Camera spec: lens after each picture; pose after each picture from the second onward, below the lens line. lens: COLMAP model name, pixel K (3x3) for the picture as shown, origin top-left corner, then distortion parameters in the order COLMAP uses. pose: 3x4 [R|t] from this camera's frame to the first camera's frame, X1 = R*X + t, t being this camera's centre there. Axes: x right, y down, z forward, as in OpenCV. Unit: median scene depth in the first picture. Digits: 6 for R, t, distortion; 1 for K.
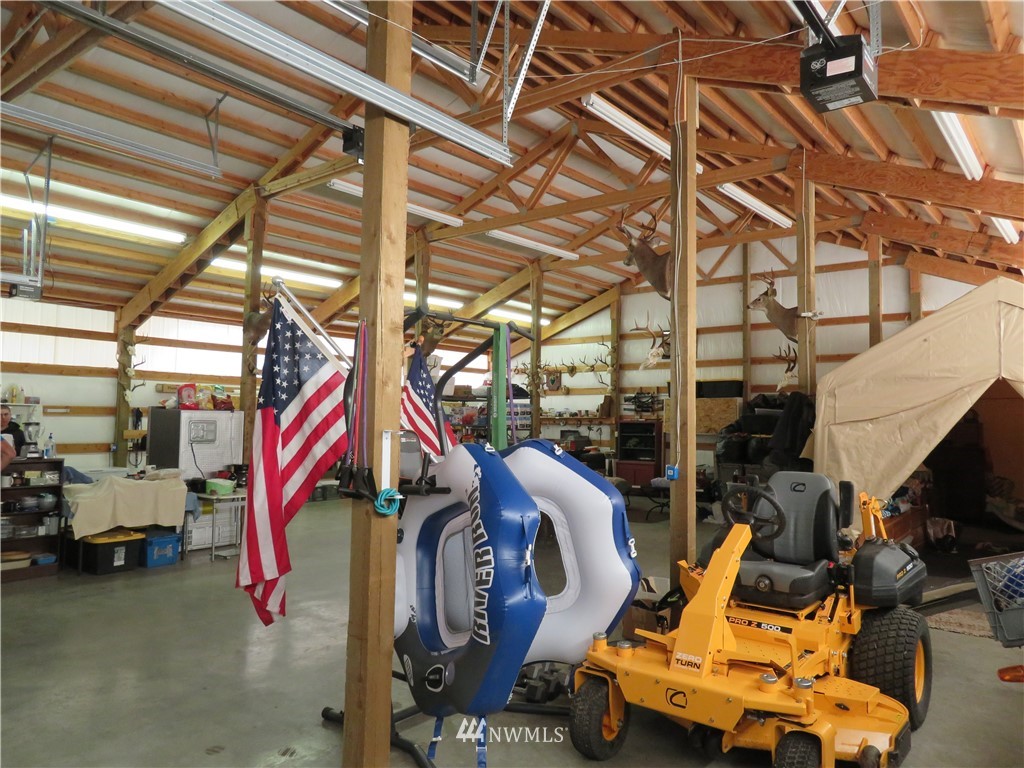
lens RADIAL K [[737.2, 0, 516.5], [0, 737.2, 384.0], [0, 0, 1]] dist [0.006155, 0.018593]
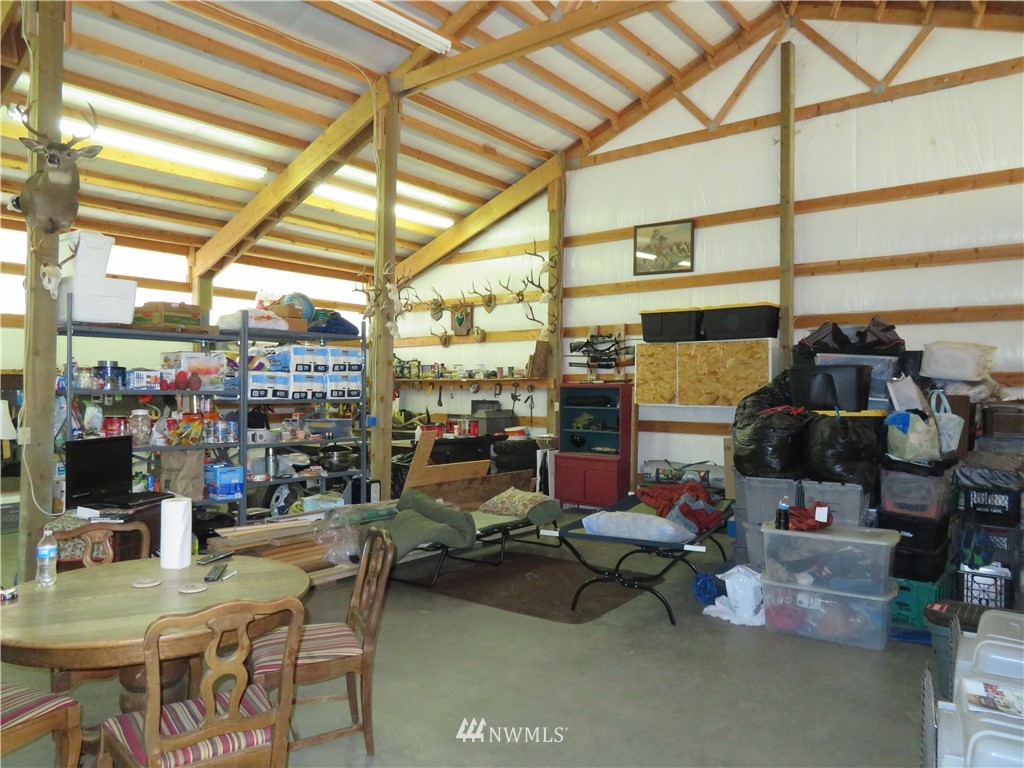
lens RADIAL K [[737.2, 0, 514.4], [0, 737.2, 379.3], [0, 0, 1]] dist [0.006155, 0.018593]
pose [[0.999977, -0.005200, -0.004298, 0.104117], [0.005356, 0.999295, 0.037157, 0.024214], [0.004102, -0.037179, 0.999300, 0.413009]]
